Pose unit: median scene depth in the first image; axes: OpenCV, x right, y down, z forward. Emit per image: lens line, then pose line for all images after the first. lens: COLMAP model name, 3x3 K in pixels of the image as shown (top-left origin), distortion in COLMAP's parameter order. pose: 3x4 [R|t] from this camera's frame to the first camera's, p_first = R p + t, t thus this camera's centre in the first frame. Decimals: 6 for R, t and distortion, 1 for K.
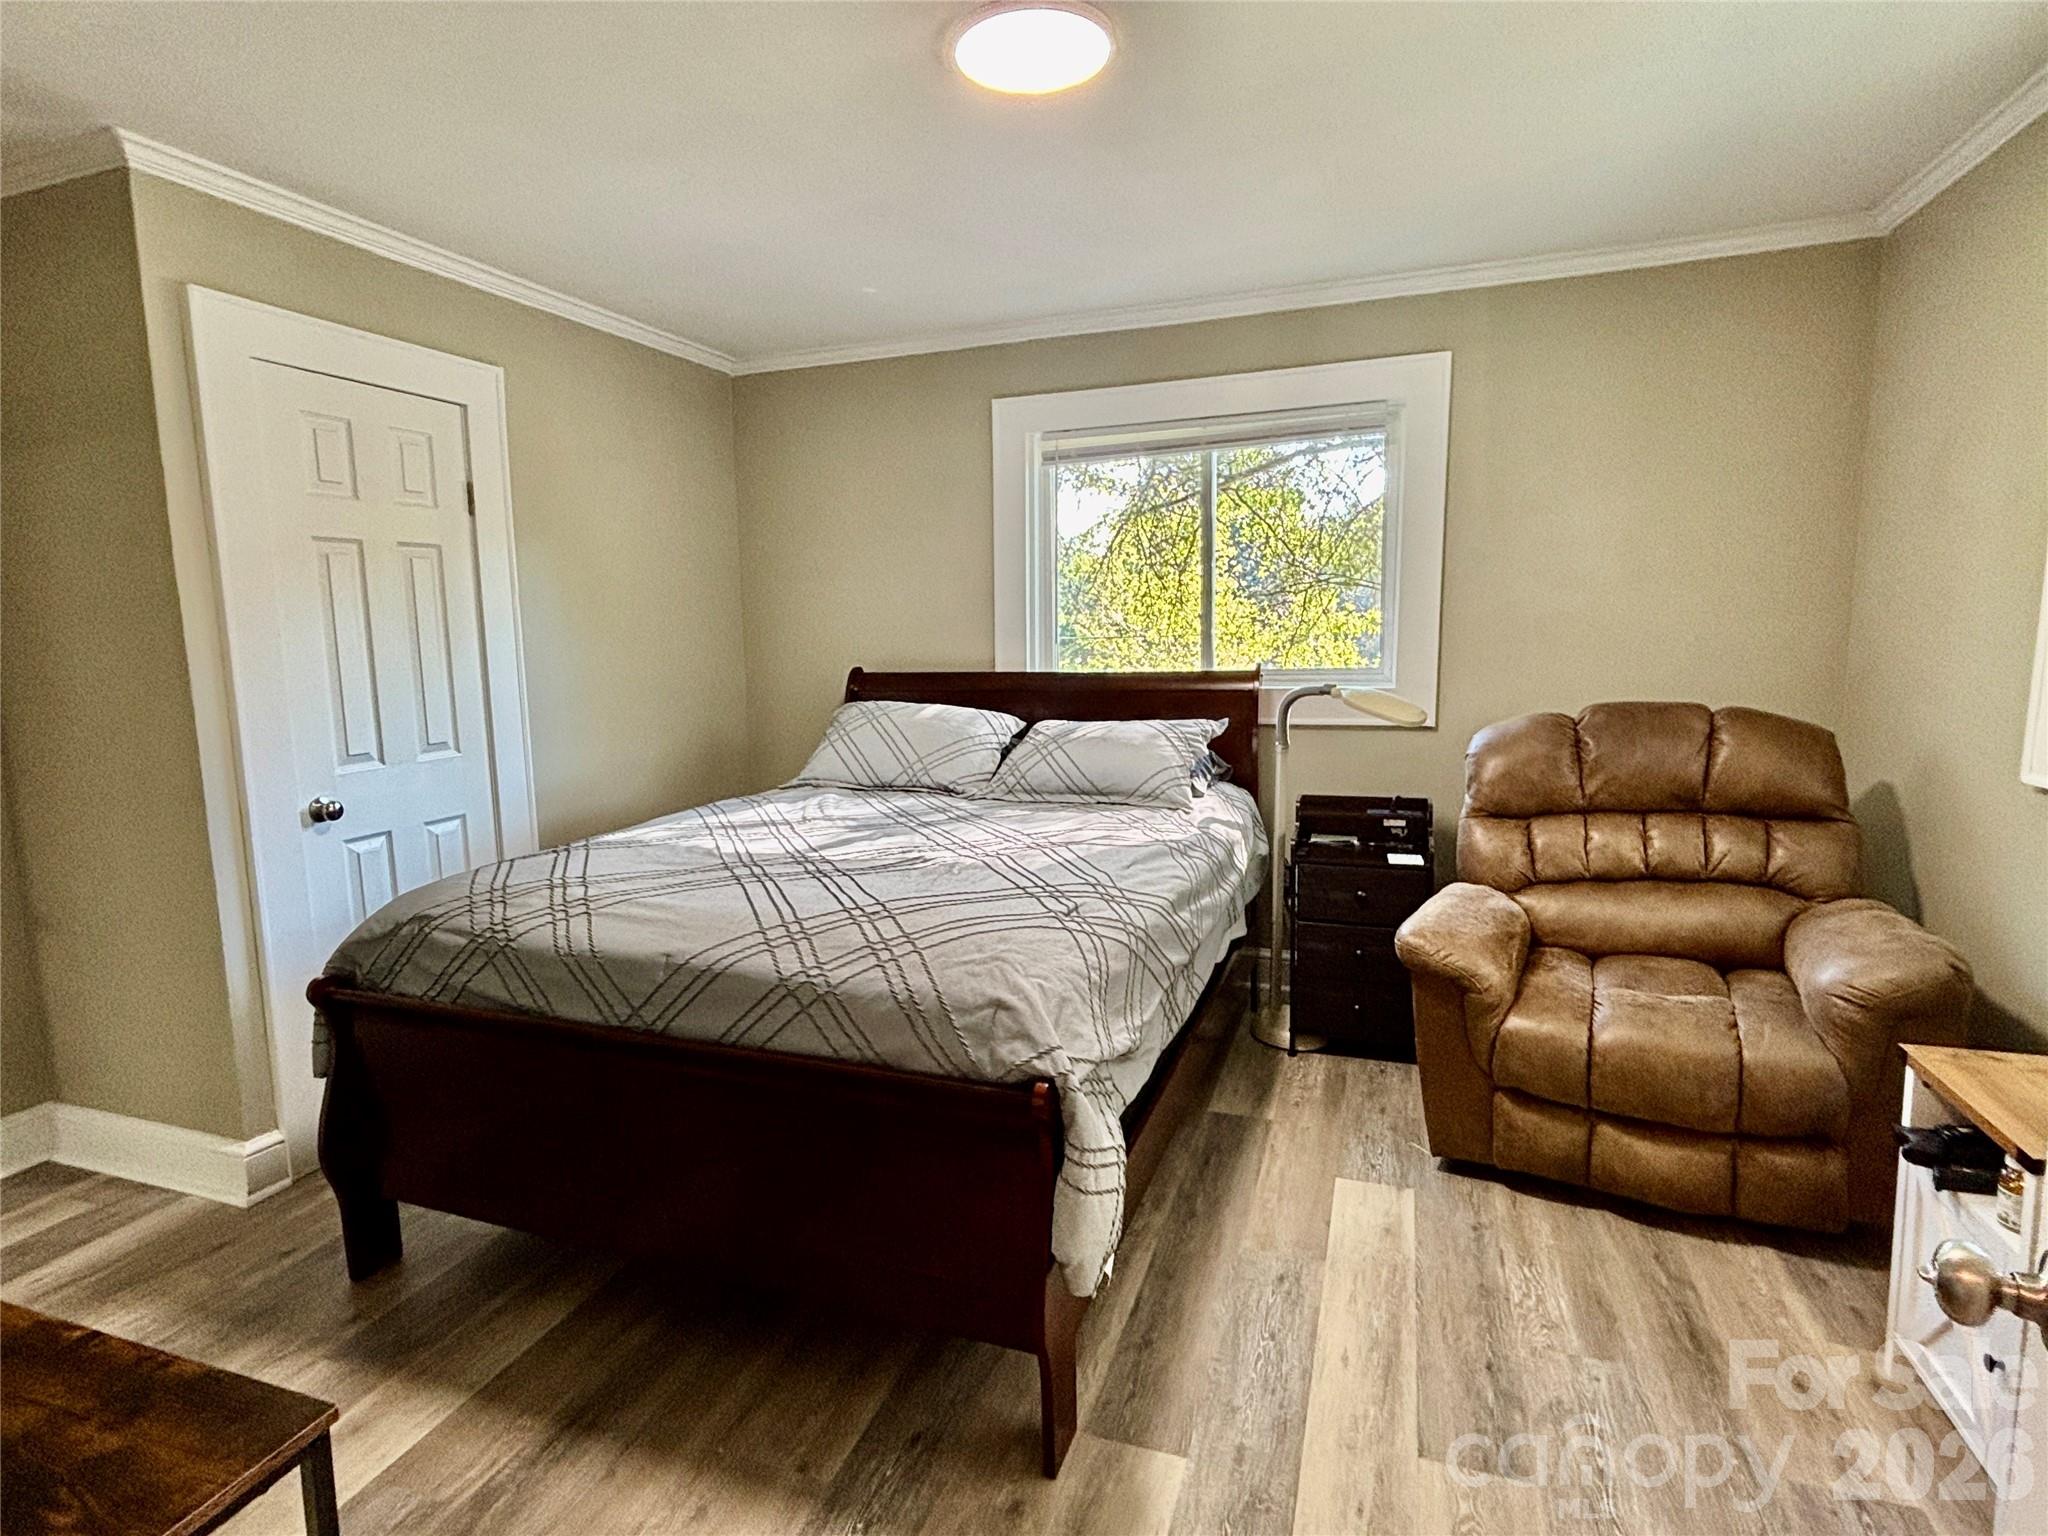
lens RADIAL K [[1031.8, 0, 1024.0], [0, 1031.8, 768.0], [0, 0, 1]] dist [0.006360, 0.000191]
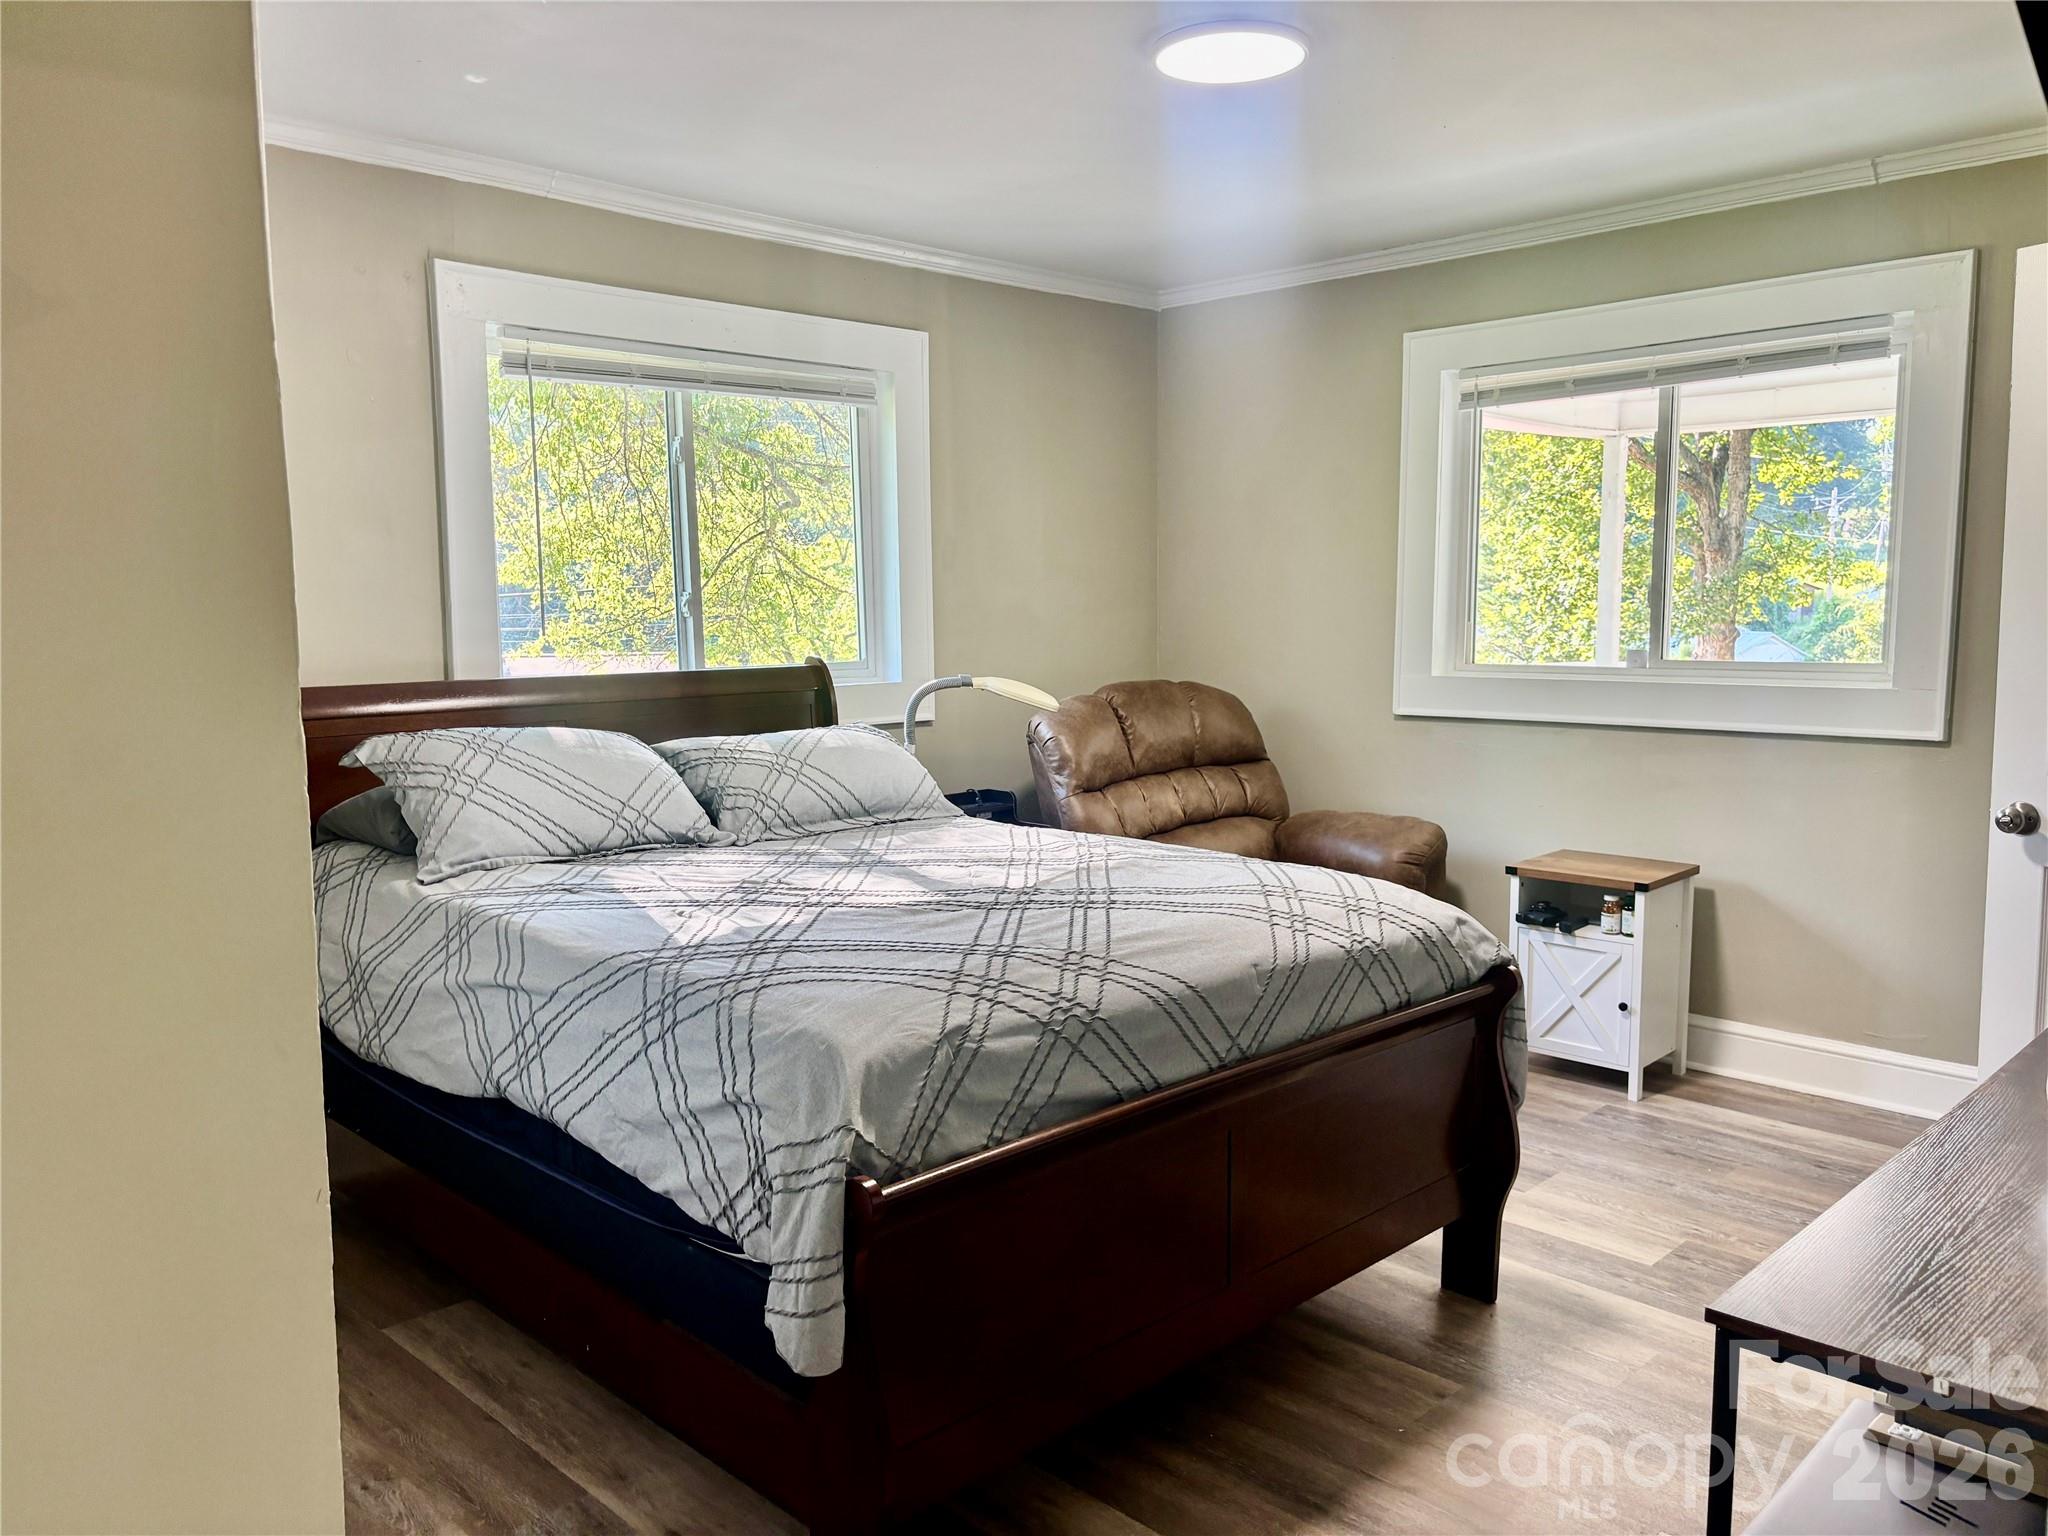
lens RADIAL K [[1569.3, 0, 1024.0], [0, 1569.3, 768.0], [0, 0, 1]] dist [0.059511, 0.000359]
pose [[0.430105, -0.082387, 0.899012, -1.517159], [0.120731, 0.992131, 0.033160, -0.056811], [-0.894670, 0.094277, 0.436667, 0.510669]]
